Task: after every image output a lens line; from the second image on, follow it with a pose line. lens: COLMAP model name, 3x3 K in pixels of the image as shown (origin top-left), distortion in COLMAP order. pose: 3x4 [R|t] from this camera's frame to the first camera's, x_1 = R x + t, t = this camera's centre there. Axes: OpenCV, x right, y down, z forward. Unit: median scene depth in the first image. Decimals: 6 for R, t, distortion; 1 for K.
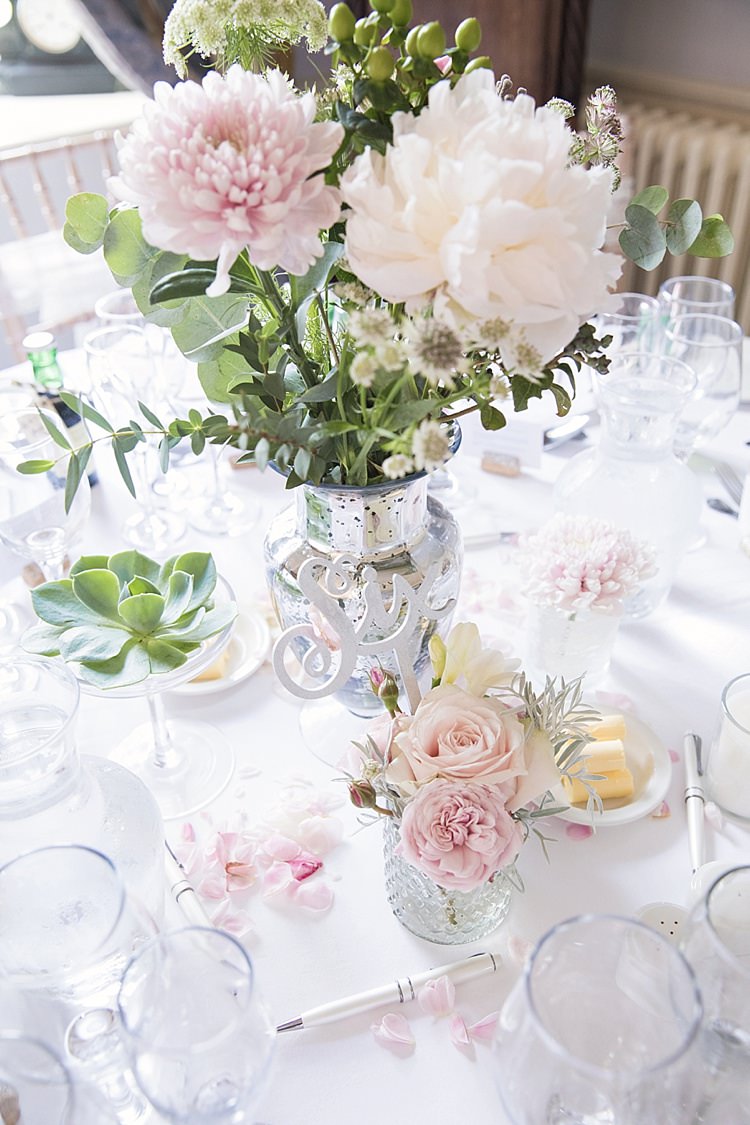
lens RADIAL K [[986.0, 0, 375.0], [0, 986.0, 562.5], [0, 0, 1]] dist [-0.043685, 0.011440]
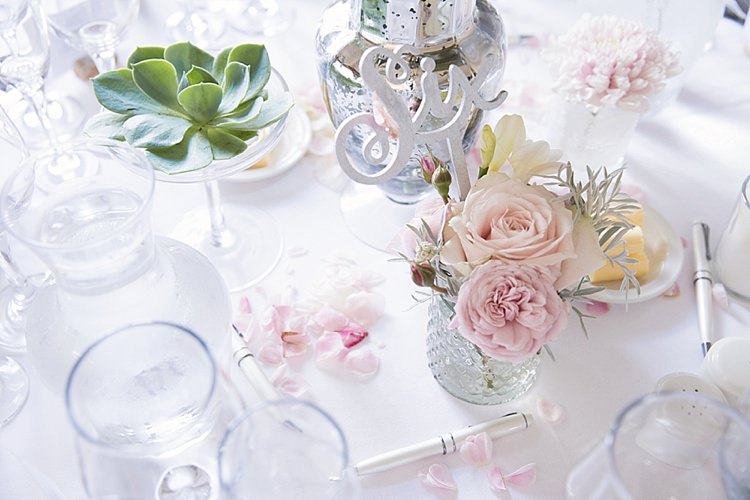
lens RADIAL K [[845.3, 0, 375.0], [0, 845.3, 250.0], [0, 0, 1]] dist [-0.056479, 0.293941]
pose [[0.999892, 0.010894, 0.009855, -0.058166], [-0.012699, 0.978269, 0.206951, 0.016930], [-0.007386, -0.207053, 0.978302, 0.087105]]
